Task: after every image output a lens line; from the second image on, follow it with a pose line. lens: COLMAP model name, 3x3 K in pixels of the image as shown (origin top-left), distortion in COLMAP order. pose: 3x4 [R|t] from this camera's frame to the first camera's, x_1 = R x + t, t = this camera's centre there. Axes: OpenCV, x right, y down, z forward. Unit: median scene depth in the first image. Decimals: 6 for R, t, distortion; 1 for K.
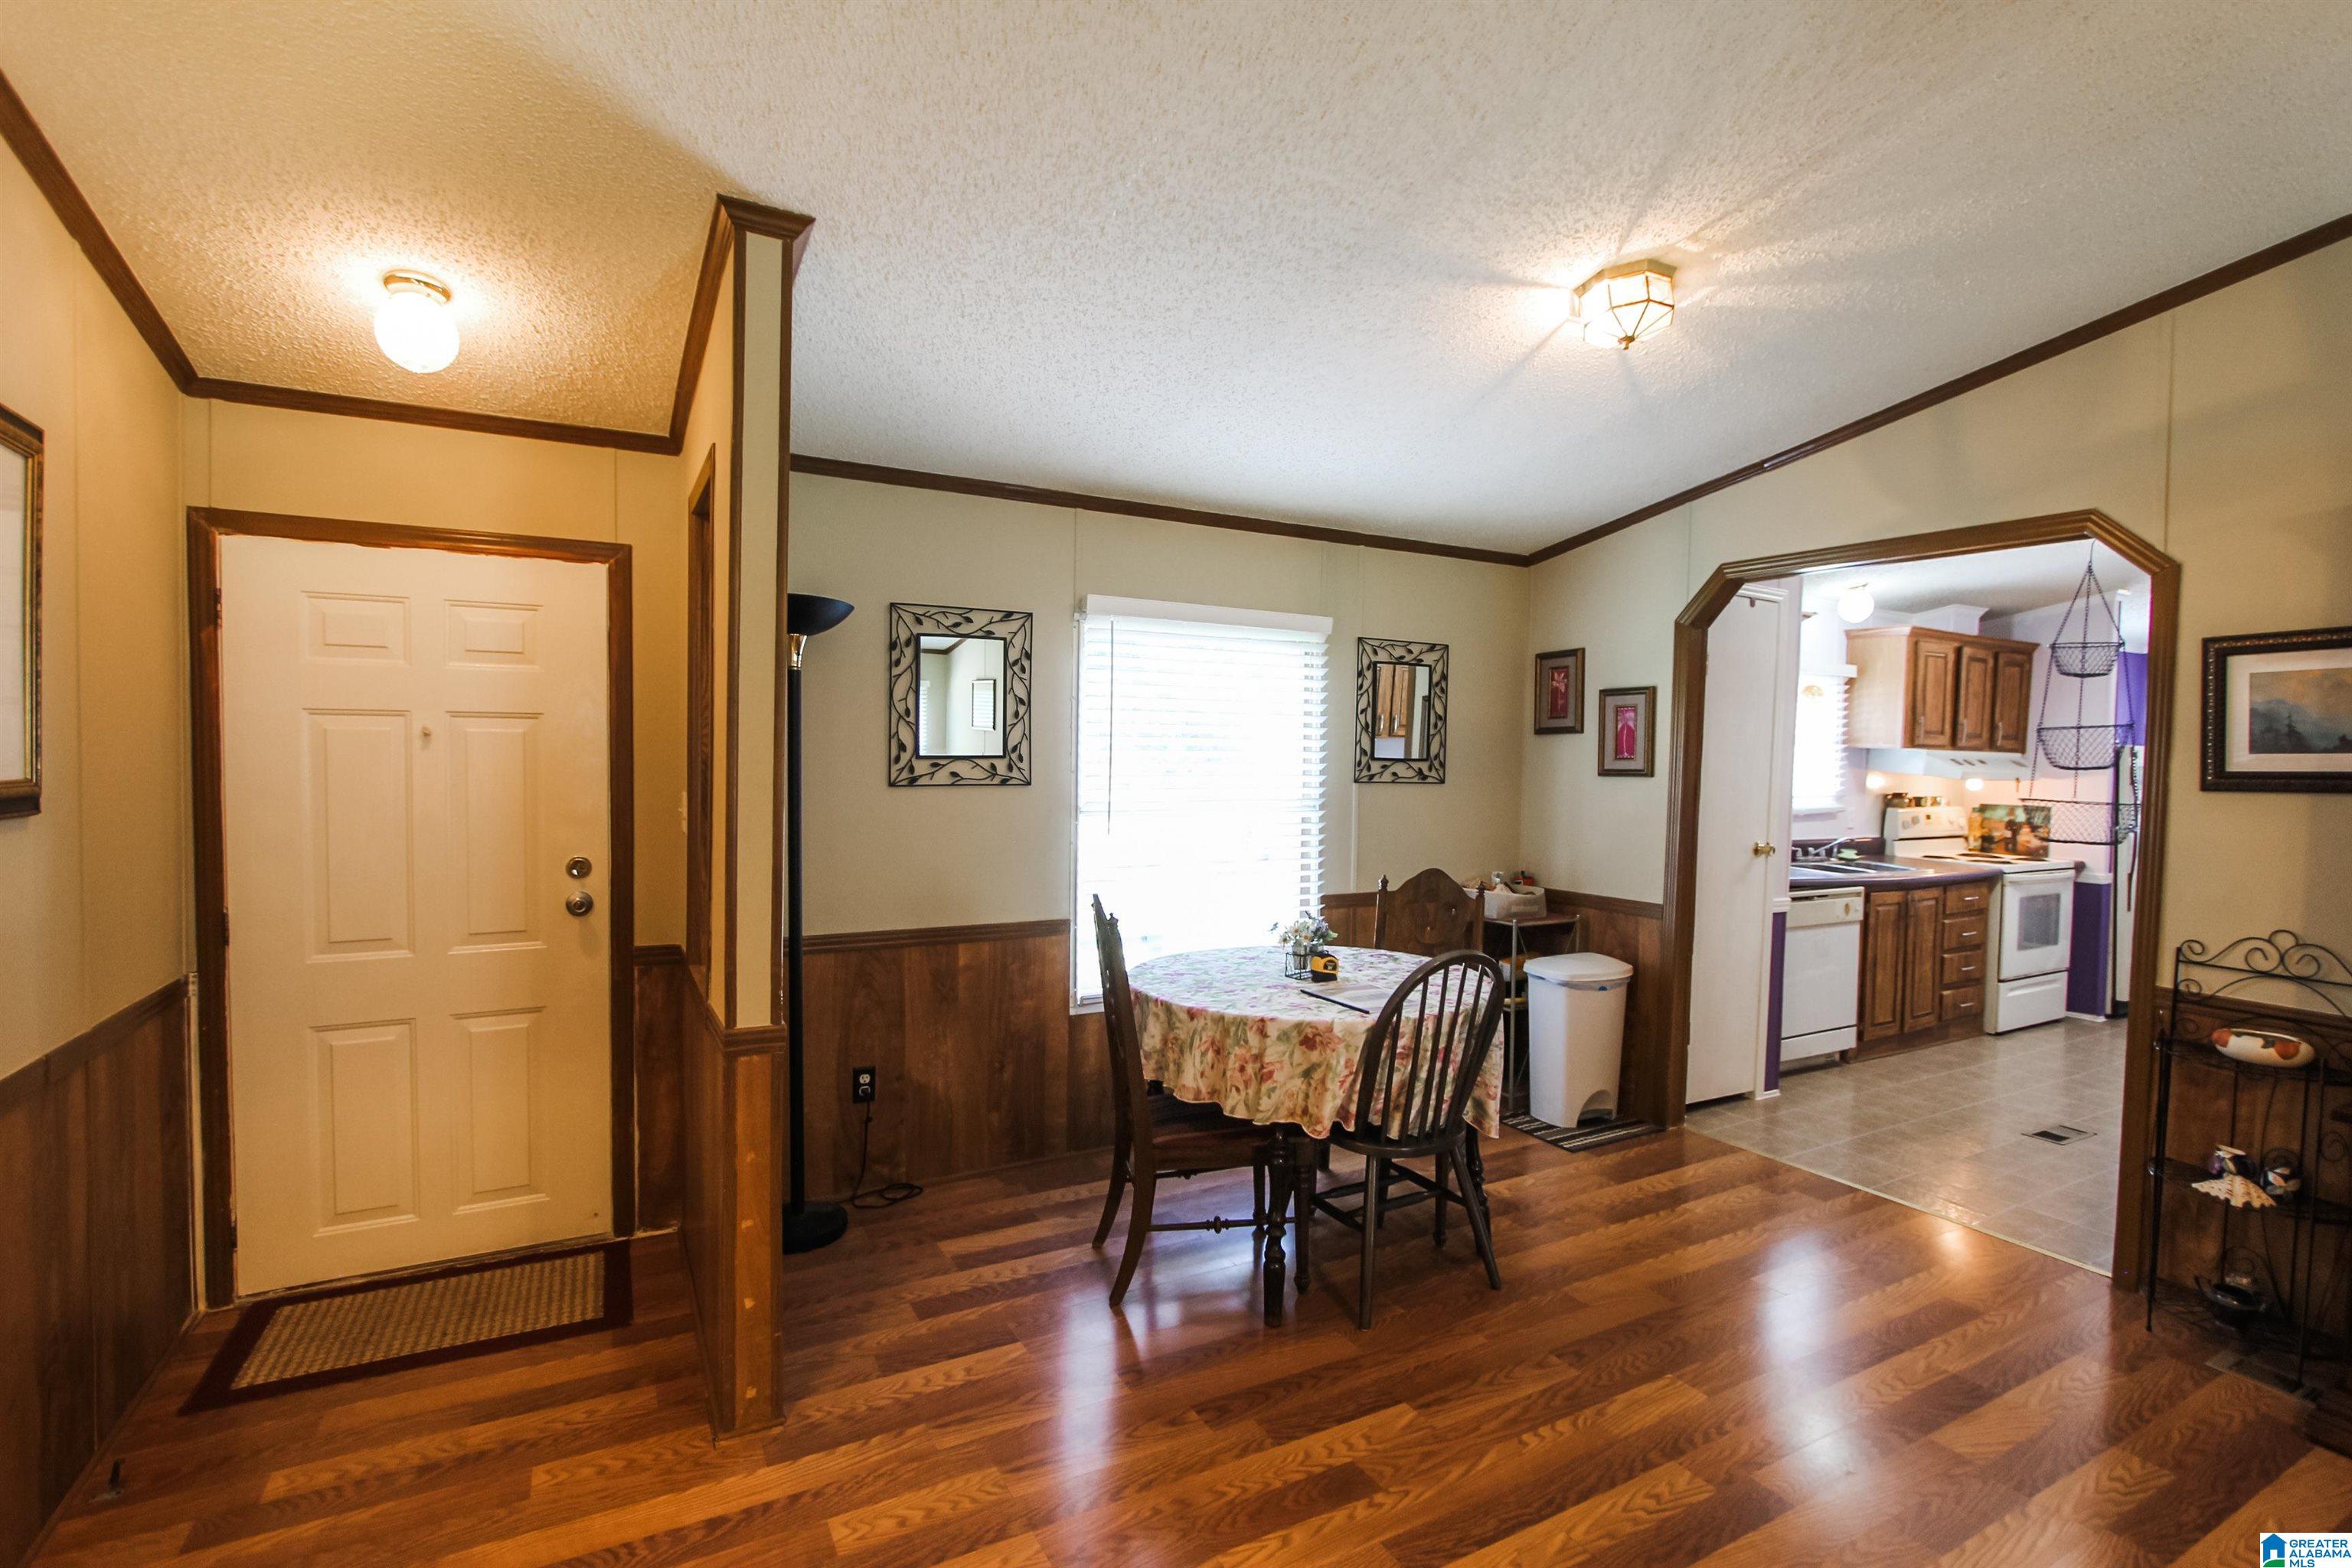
lens RADIAL K [[1088.1, 0, 1181.1], [0, 1088.1, 786.9], [0, 0, 1]] dist [-0.018058, 0.002620]
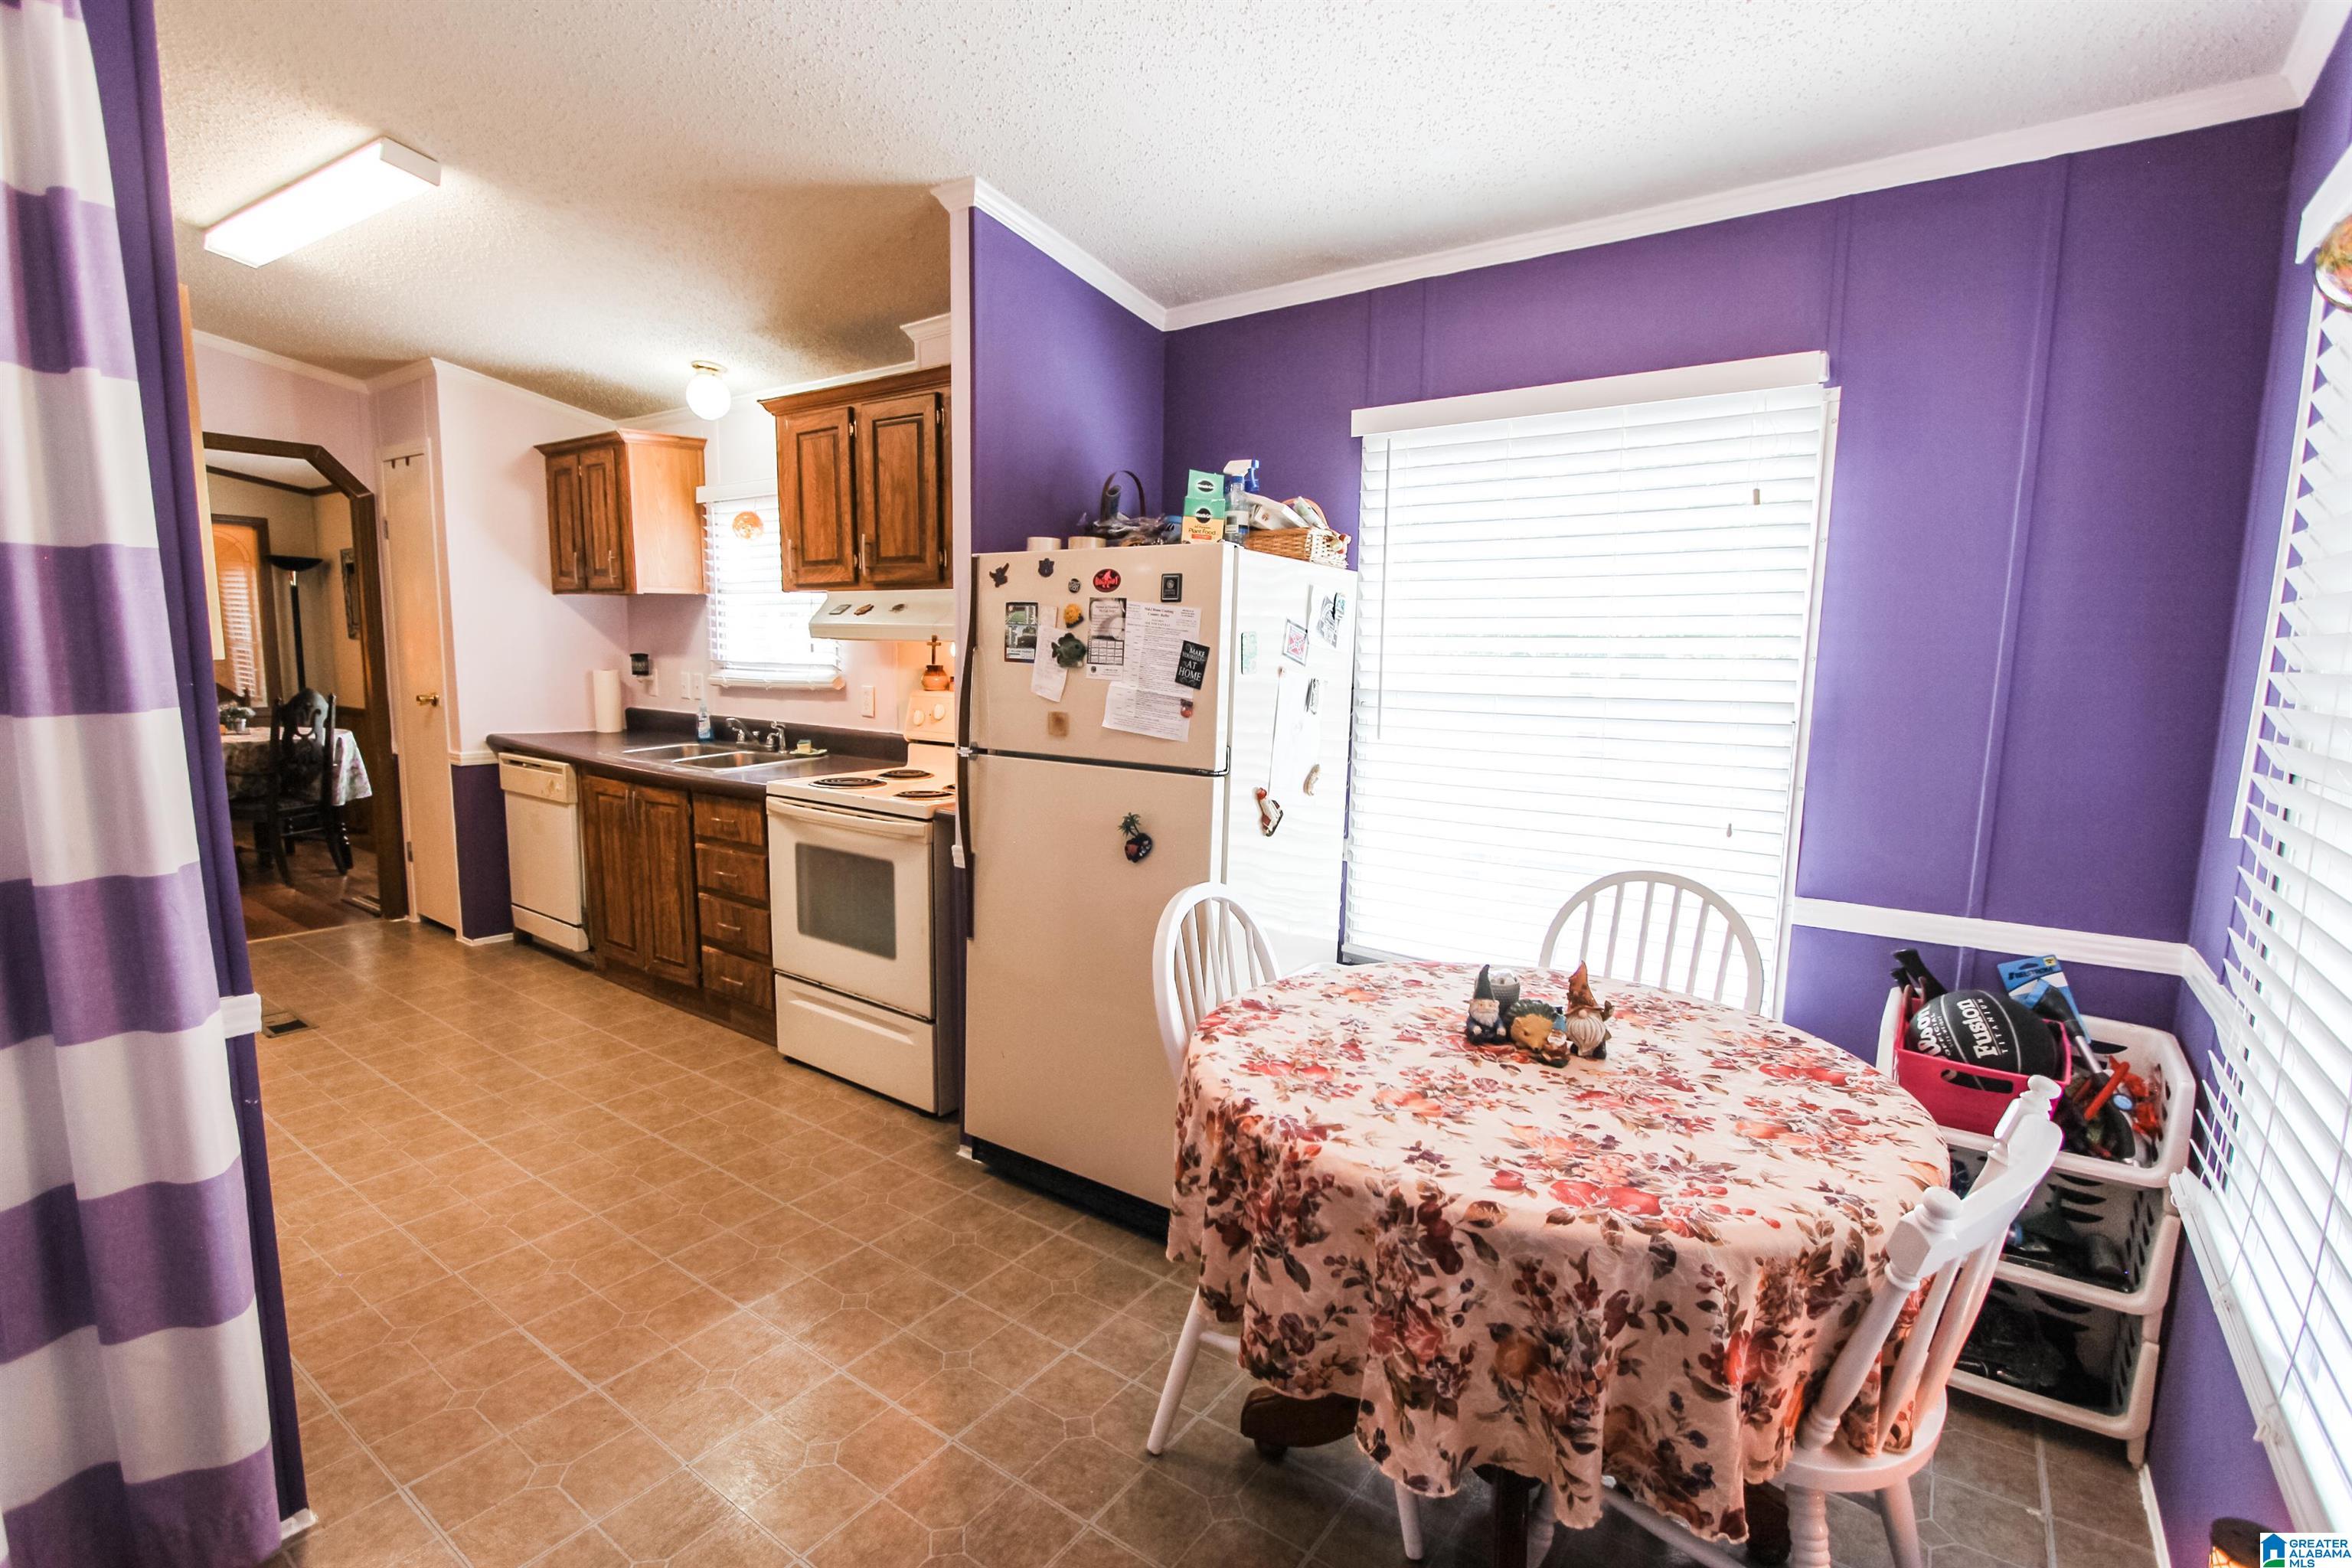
lens RADIAL K [[1088.1, 0, 1181.1], [0, 1088.1, 786.9], [0, 0, 1]] dist [-0.018058, 0.002620]
pose [[0.425266, 0.107946, -0.898608, 1.828741], [-0.037234, 0.994108, 0.101797, 0.008419], [0.904302, -0.009832, 0.426779, 1.240496]]
